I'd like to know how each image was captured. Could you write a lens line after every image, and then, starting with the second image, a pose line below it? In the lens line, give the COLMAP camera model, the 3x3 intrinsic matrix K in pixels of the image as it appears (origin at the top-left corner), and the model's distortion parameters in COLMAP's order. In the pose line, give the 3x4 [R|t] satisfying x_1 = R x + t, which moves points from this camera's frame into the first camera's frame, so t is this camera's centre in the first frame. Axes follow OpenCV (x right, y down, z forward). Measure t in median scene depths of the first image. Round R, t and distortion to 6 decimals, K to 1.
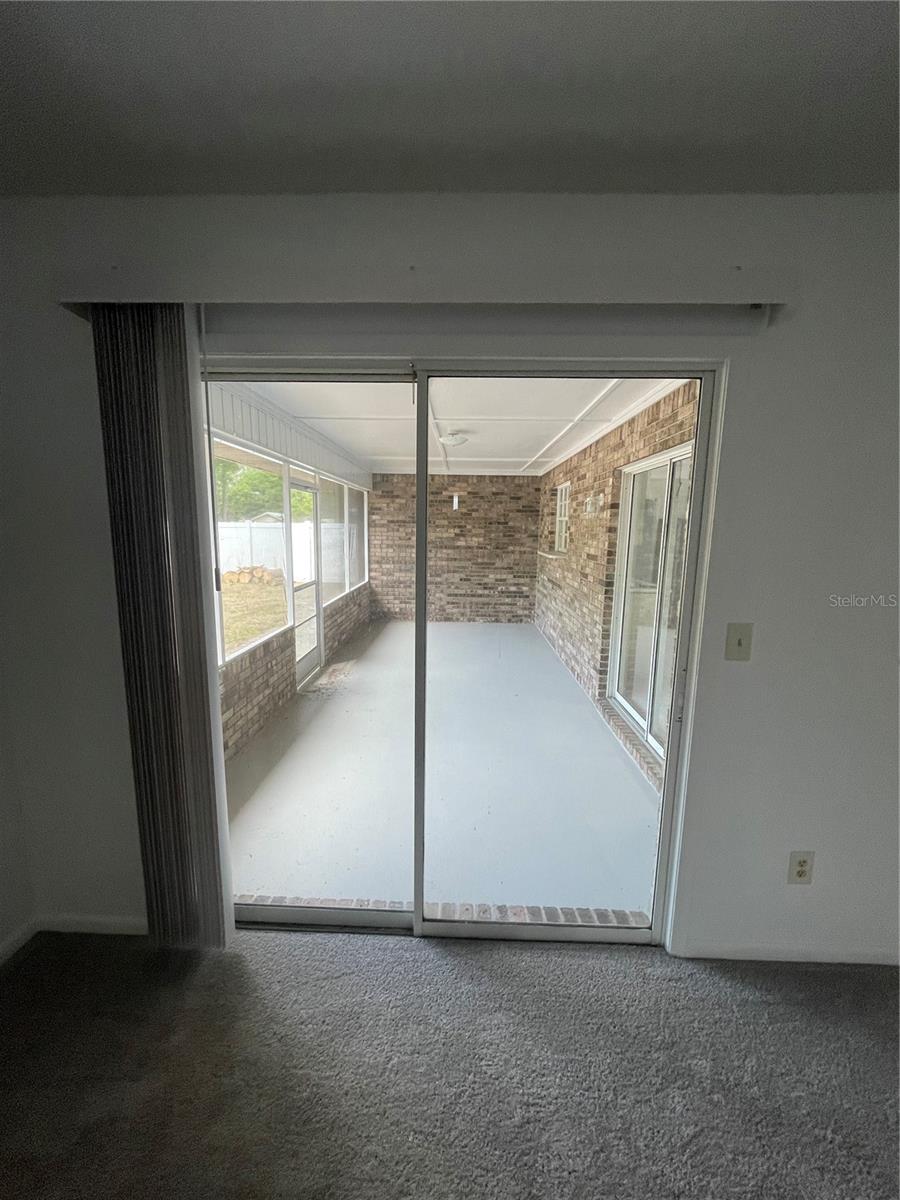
lens RADIAL K [[483.2, 0, 446.4], [0, 483.2, 602.0], [0, 0, 1]] dist [0.000625, -0.000069]
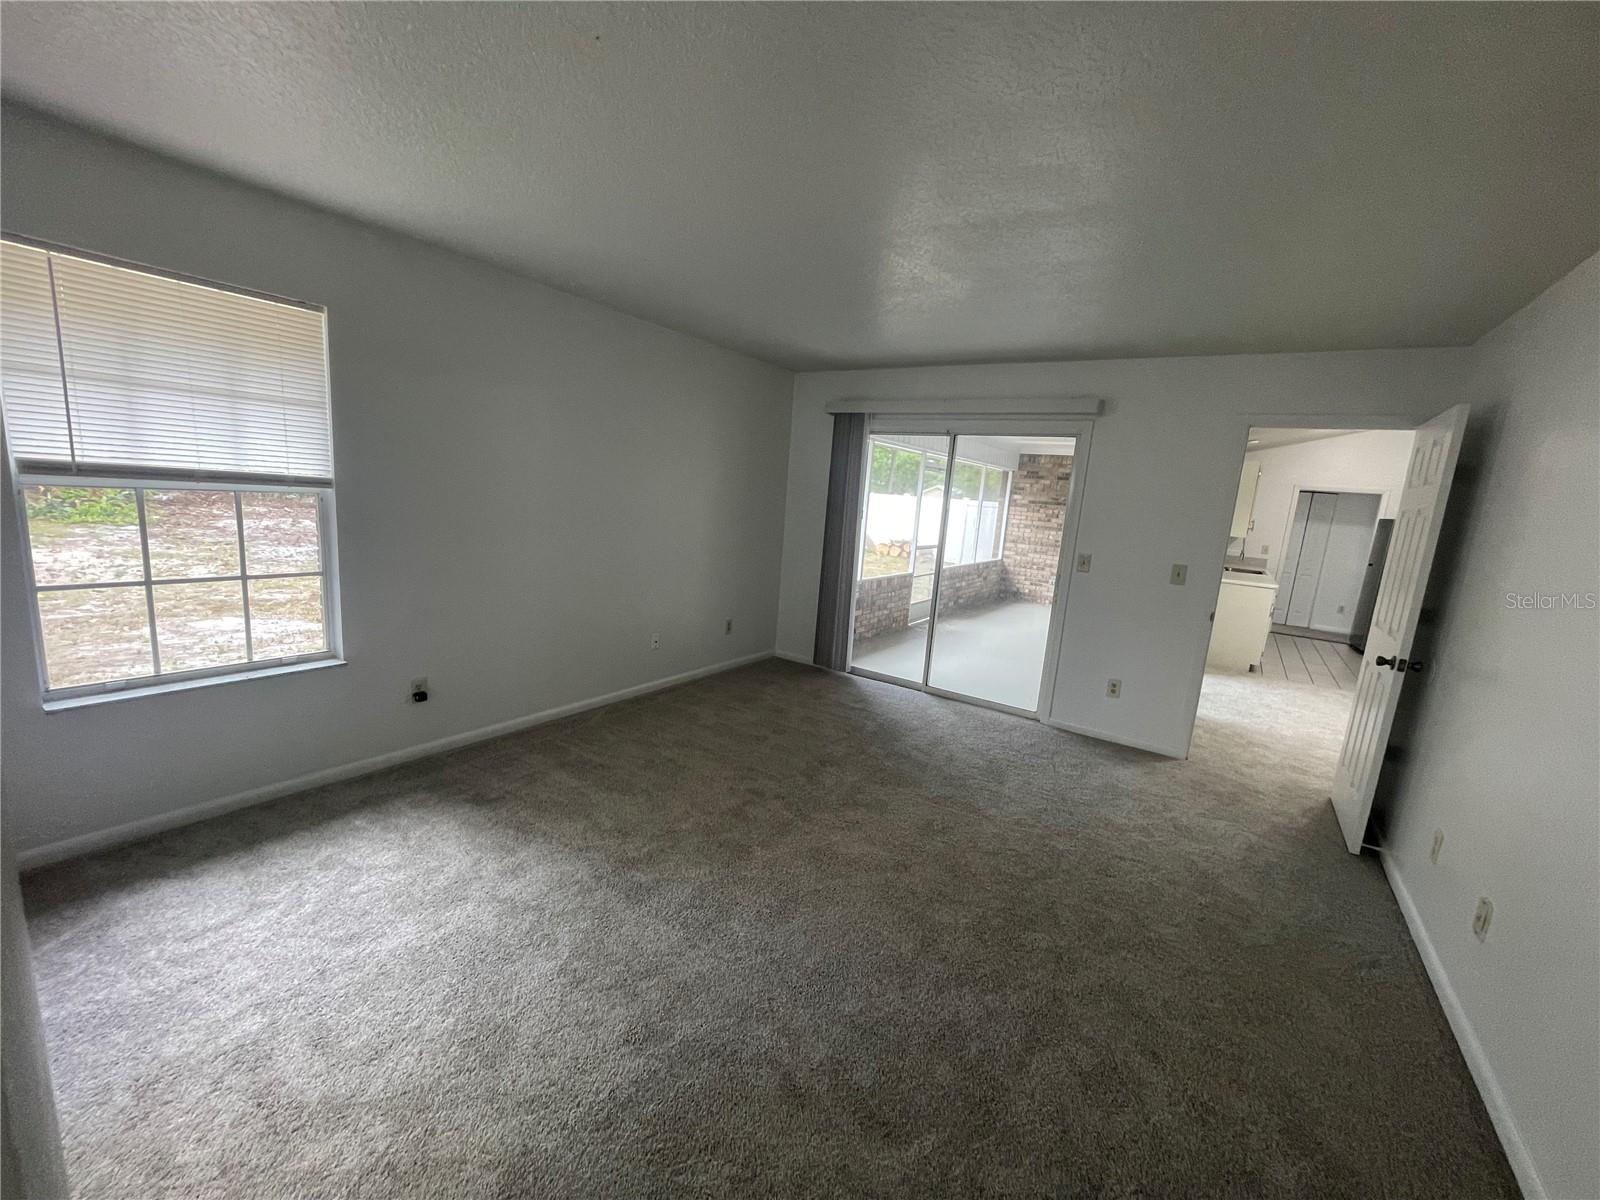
lens RADIAL K [[644.2, 0, 806.1], [0, 644.2, 604.5], [0, 0, 1]] dist [0.000625, -0.000069]
pose [[0.849157, 0.140407, -0.509135, 0.201916], [-0.142335, 0.989185, 0.035400, 0.064790], [0.508599, 0.042408, 0.859958, -0.387097]]
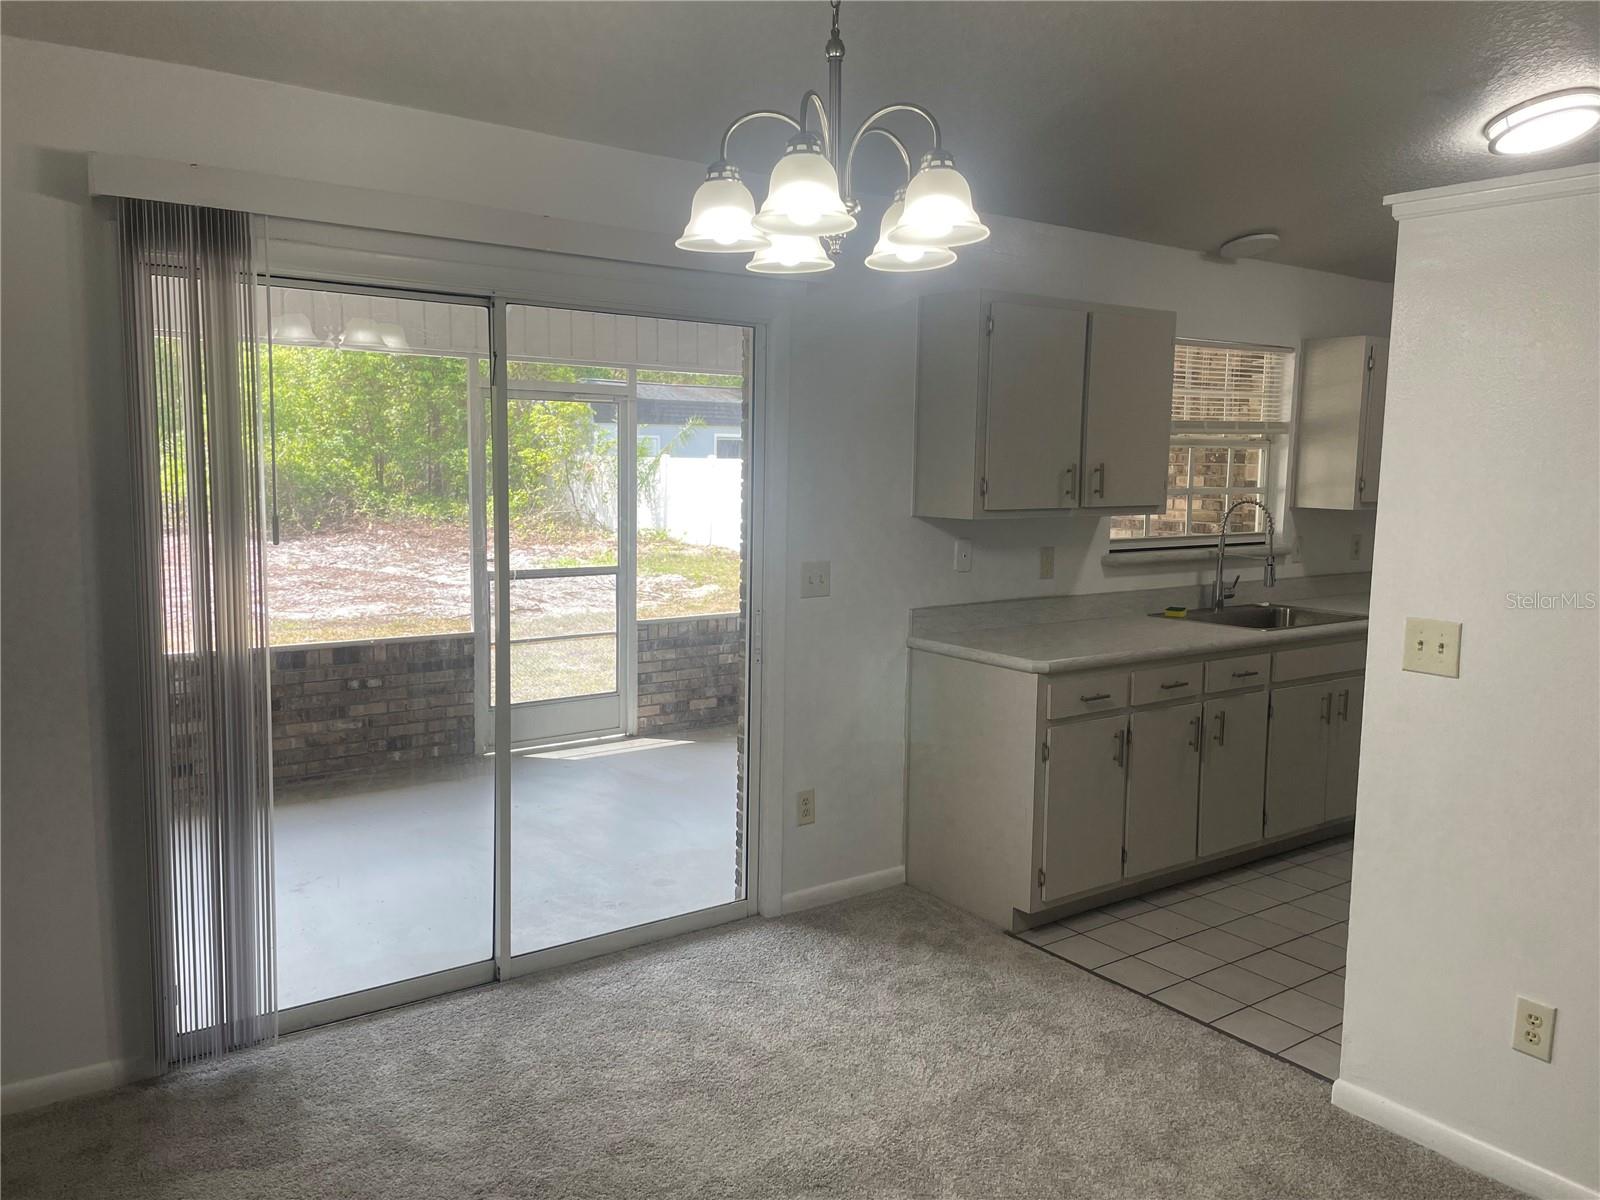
lens RADIAL K [[1206.6, 0, 808.9], [0, 1206.6, 592.0], [0, 0, 1]] dist [0.047698, -0.001189]
pose [[0.617214, 0.081921, -0.782519, 0.617997], [-0.128216, 0.991743, 0.002694, -0.034373], [0.776278, 0.098669, 0.622621, 0.235374]]
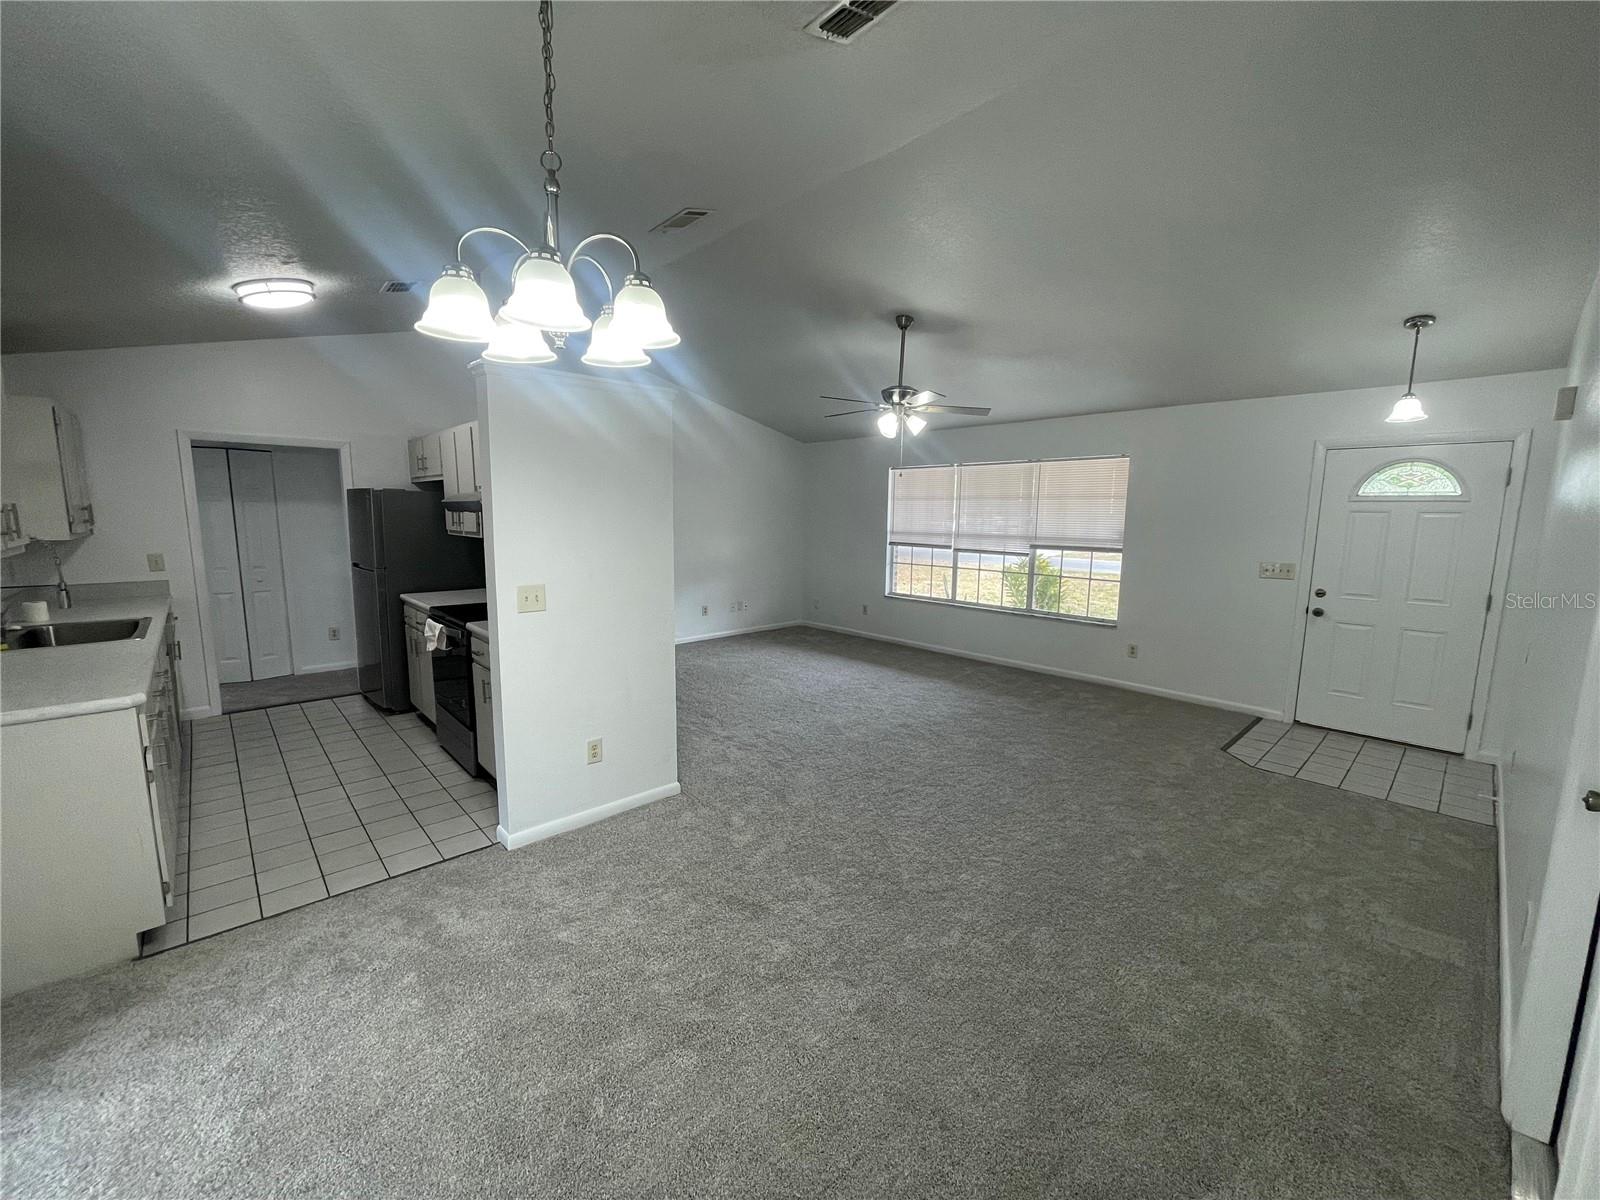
lens RADIAL K [[642.8, 0, 800.0], [0, 642.8, 600.0], [0, 0, 1]] dist [-0.000683, -0.000214]
pose [[0.712833, -0.102143, 0.693856, 0.308234], [0.105746, 0.993681, 0.037642, -0.037521], [-0.693316, 0.046540, 0.719129, 0.222571]]
